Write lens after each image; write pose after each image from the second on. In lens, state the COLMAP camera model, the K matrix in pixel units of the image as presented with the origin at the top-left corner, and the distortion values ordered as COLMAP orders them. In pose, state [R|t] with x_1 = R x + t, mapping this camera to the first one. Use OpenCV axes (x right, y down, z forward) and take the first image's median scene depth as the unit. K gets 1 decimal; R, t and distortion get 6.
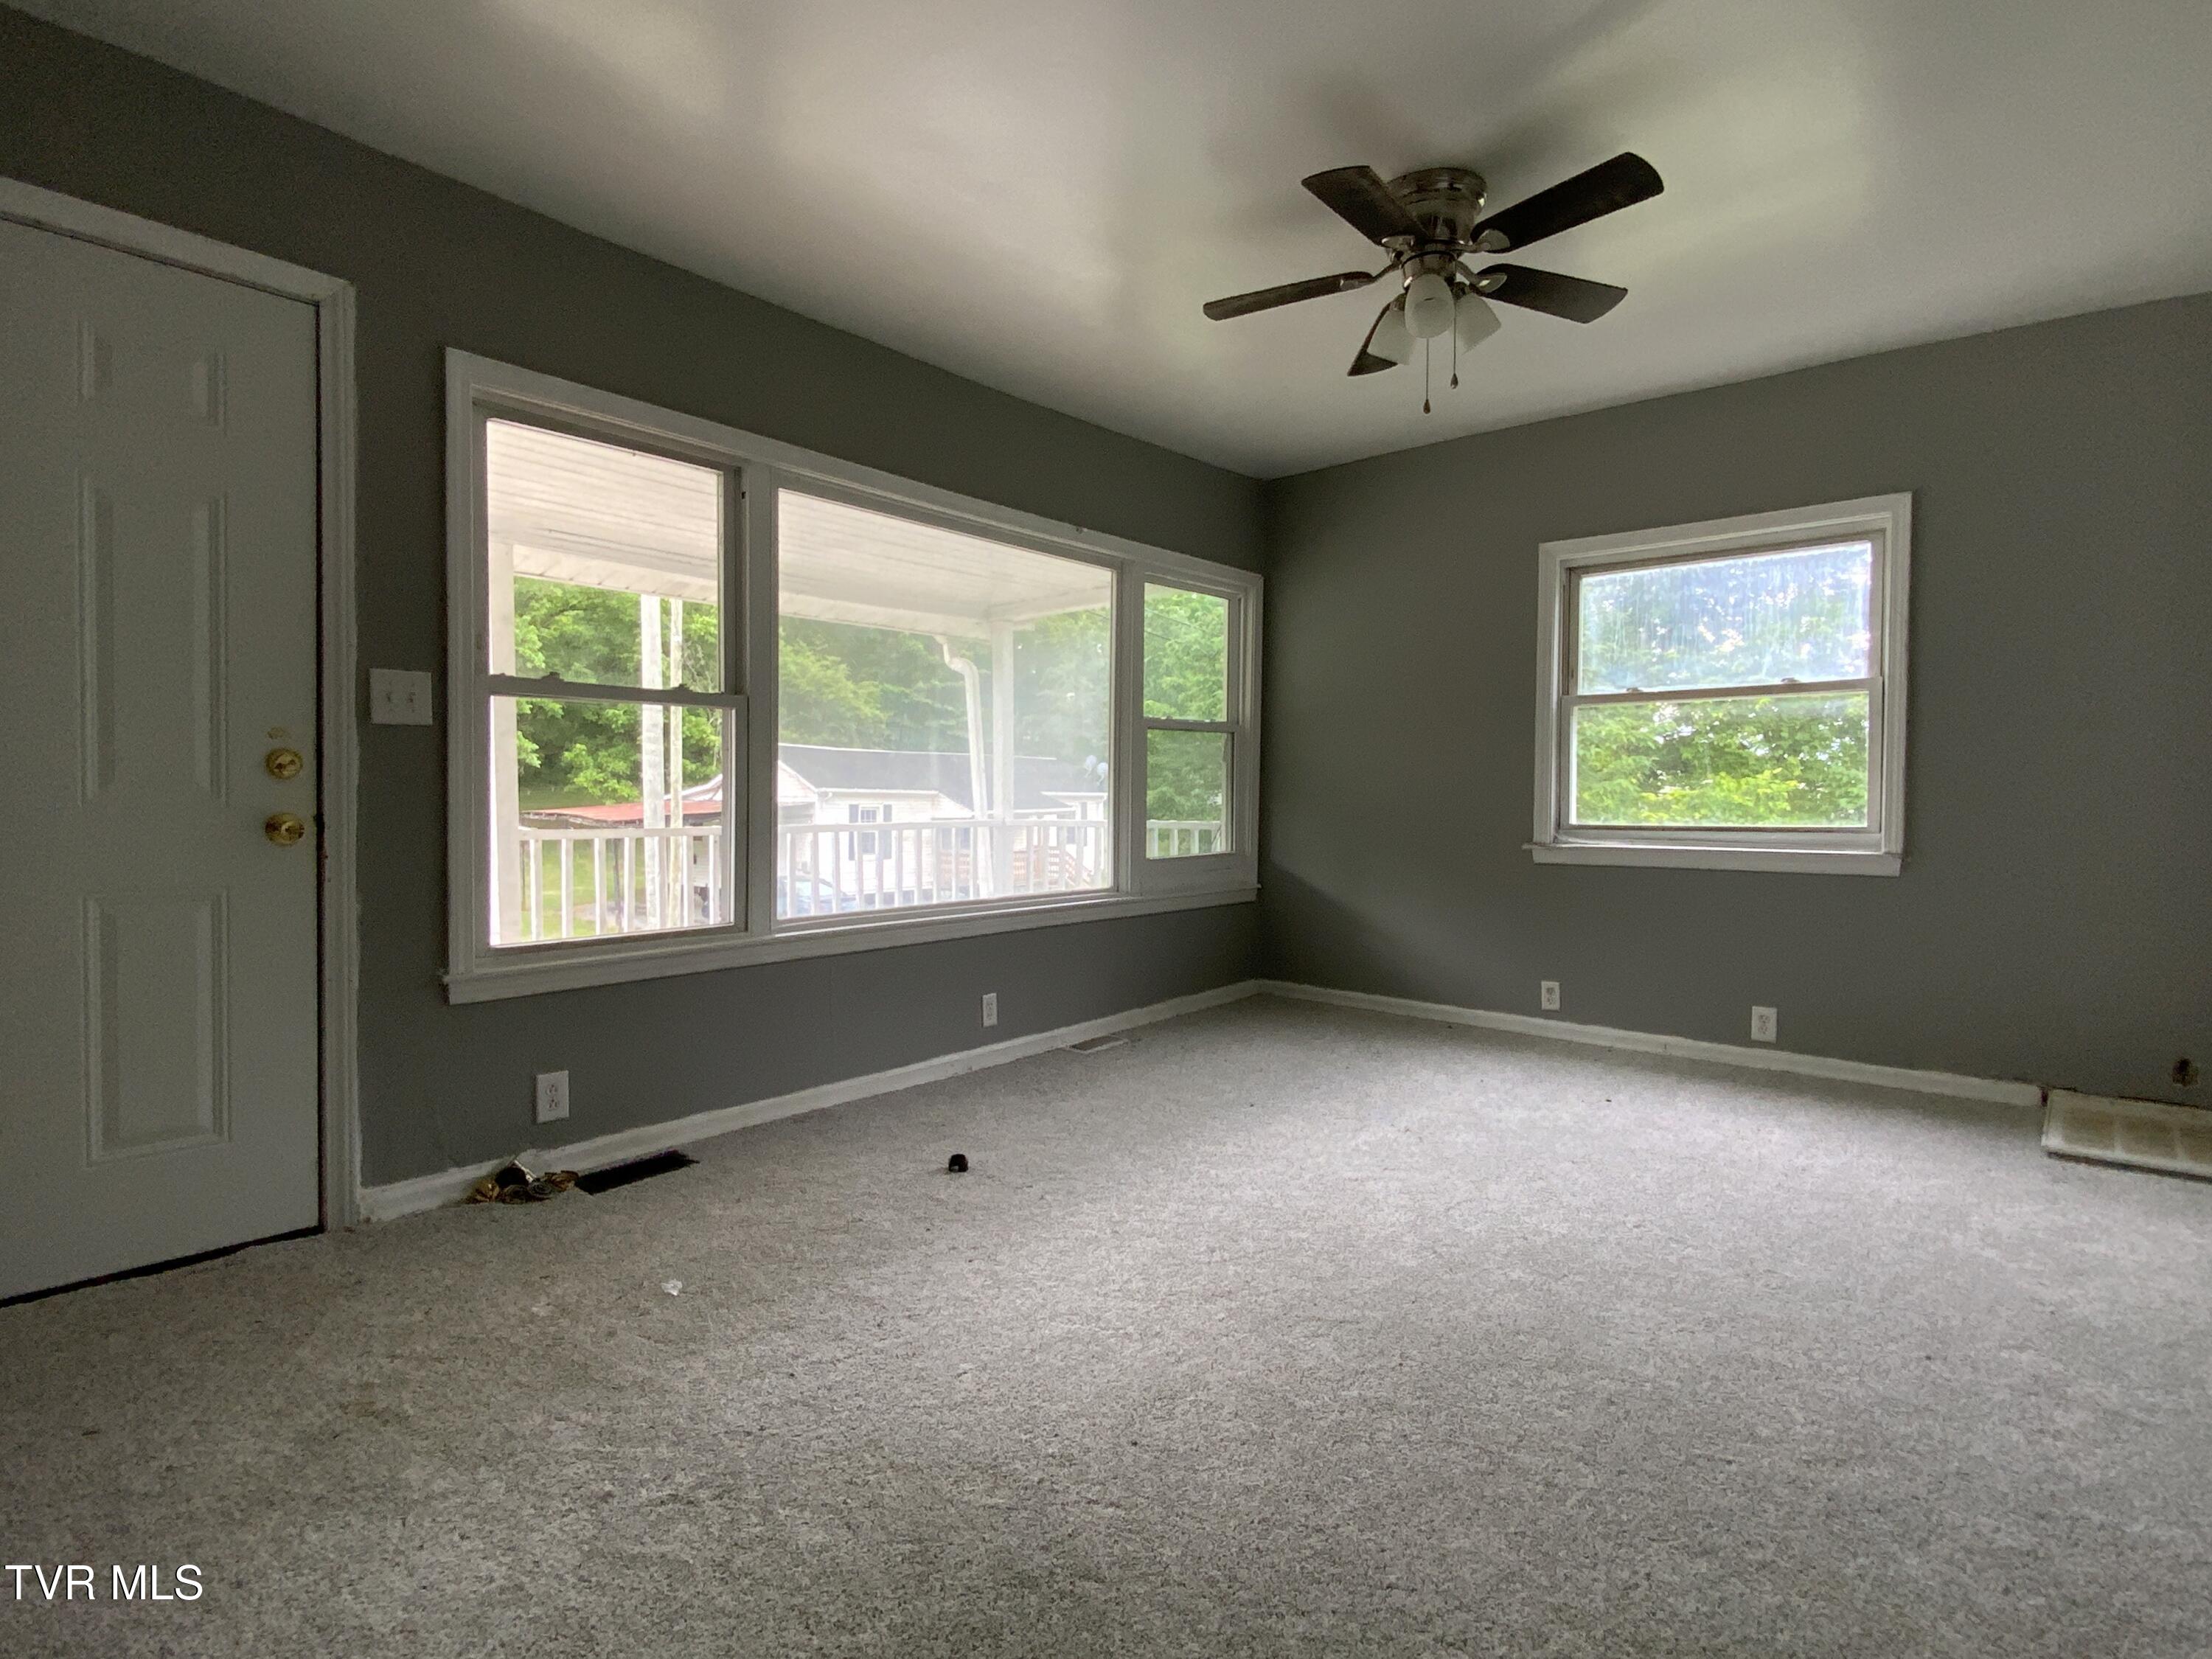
lens RADIAL K [[1122.8, 0, 1107.7], [0, 1122.8, 833.6], [0, 0, 1]] dist [-0.001266, -0.000944]
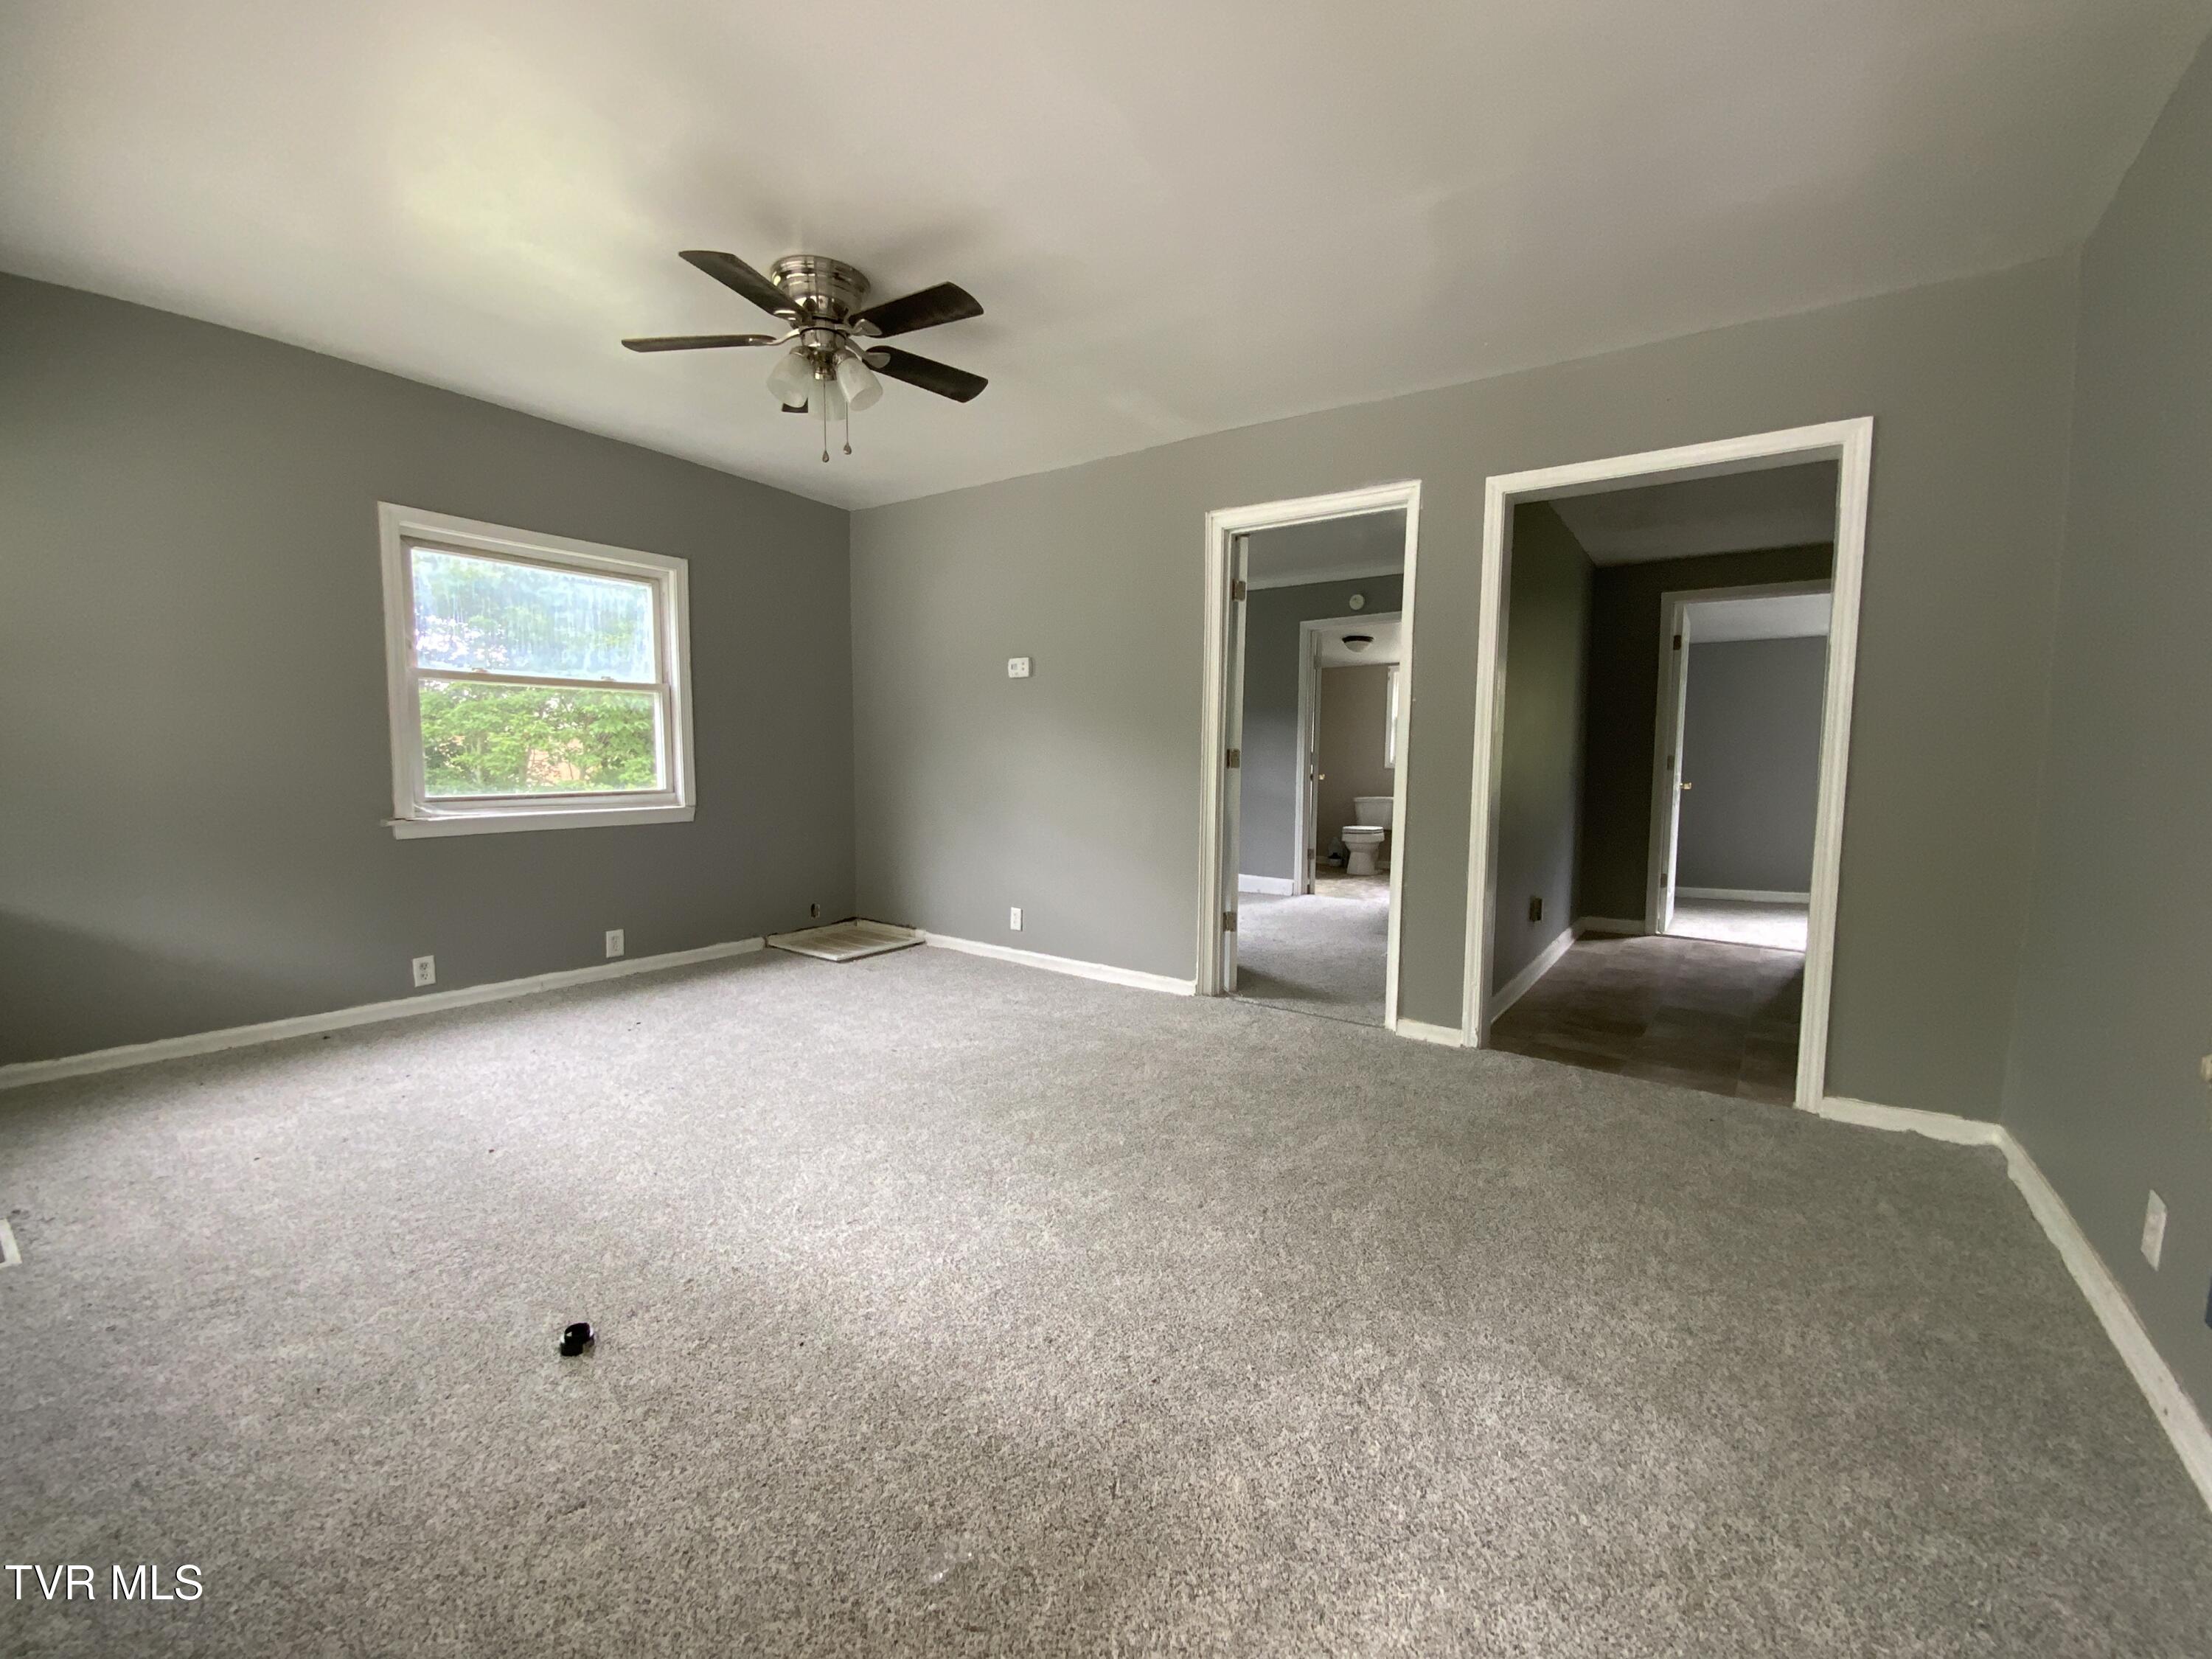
lens RADIAL K [[886.1, 0, 1105.3], [0, 886.1, 842.9], [0, 0, 1]] dist [0.022438, -0.021787]
pose [[-0.097173, -0.096836, 0.990545, -0.751560], [0.026410, 0.994654, 0.099828, -0.053821], [-0.994917, 0.035861, -0.094097, 0.818513]]
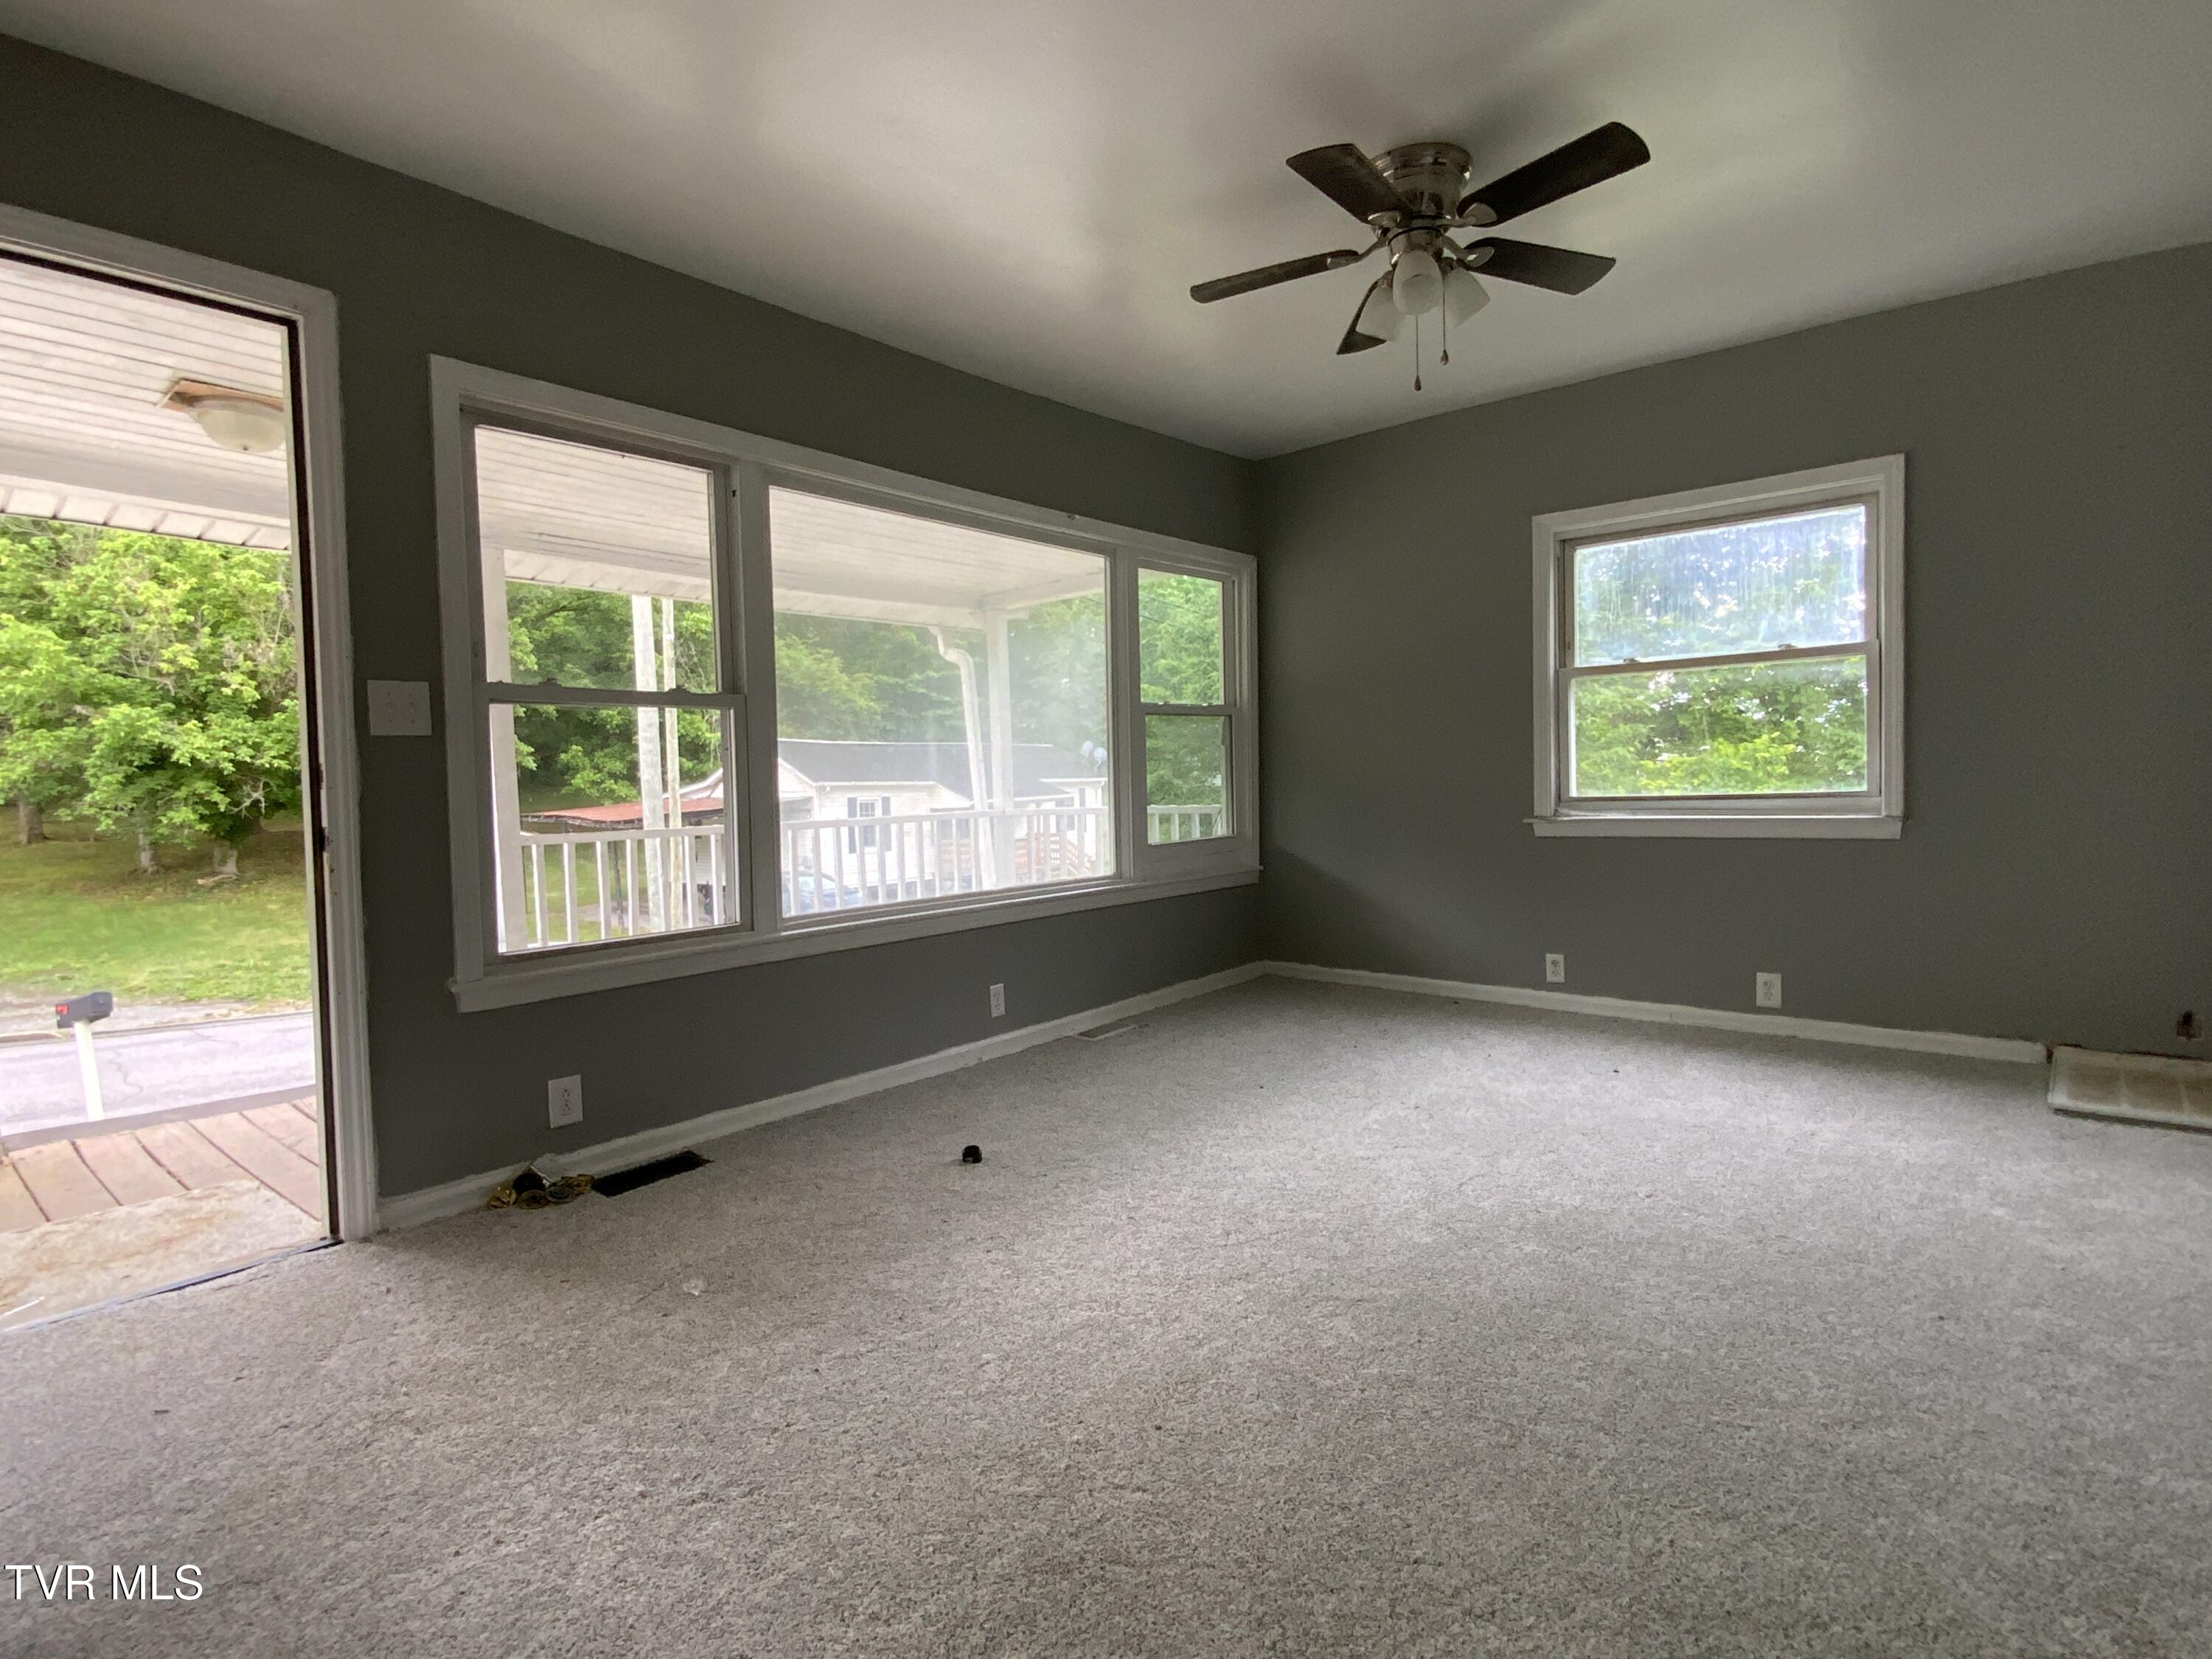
lens RADIAL K [[1122.8, 0, 1107.7], [0, 1122.8, 833.6], [0, 0, 1]] dist [-0.001266, -0.000944]
pose [[0.999506, -0.031411, 0.000719, -0.003847], [0.031398, 0.999409, 0.013983, -0.004287], [-0.001157, -0.013953, 0.999902, -0.001365]]
